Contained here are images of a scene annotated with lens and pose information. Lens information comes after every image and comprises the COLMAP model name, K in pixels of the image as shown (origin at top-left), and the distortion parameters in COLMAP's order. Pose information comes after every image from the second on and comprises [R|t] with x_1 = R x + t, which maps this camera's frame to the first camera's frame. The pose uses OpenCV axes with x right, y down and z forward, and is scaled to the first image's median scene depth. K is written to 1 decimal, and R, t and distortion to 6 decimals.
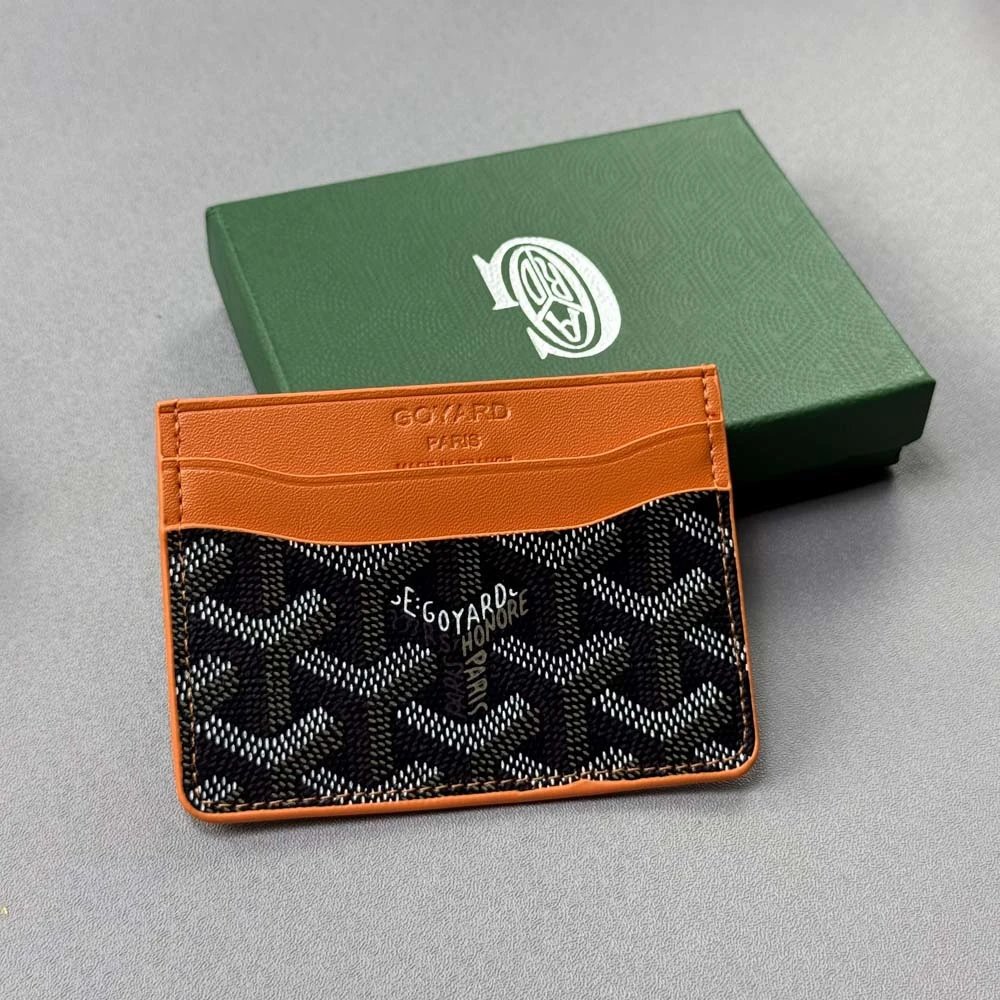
lens RADIAL K [[1874.1, 0, 504.8], [0, 1874.1, 506.3], [0, 0, 1]] dist [0.133348, 0.000000]
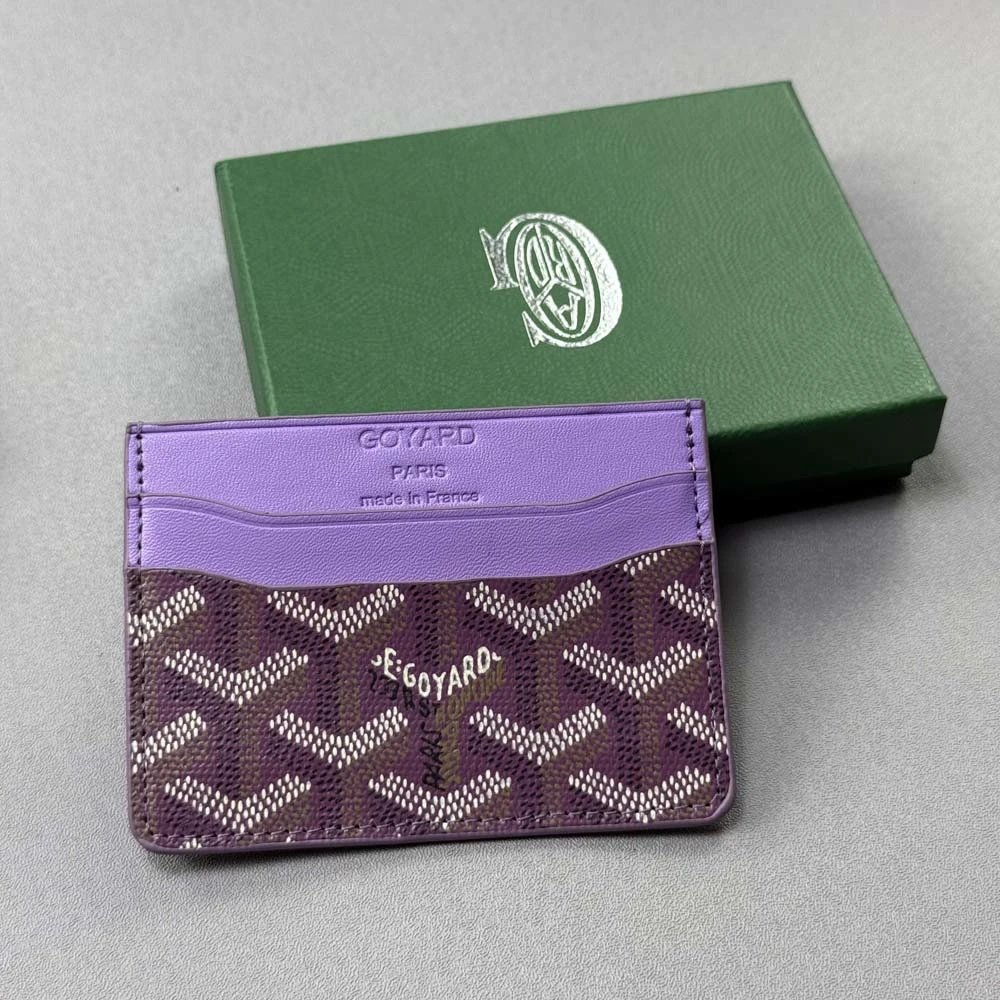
lens RADIAL K [[1874.1, 0, 496.4], [0, 1874.1, 506.0], [0, 0, 1]] dist [0.133348, 0.000000]
pose [[0.992193, 0.073269, -0.100918, 0.101029], [-0.066560, 0.995440, 0.068324, -0.059810], [0.105464, -0.061073, 0.992546, 0.036290]]
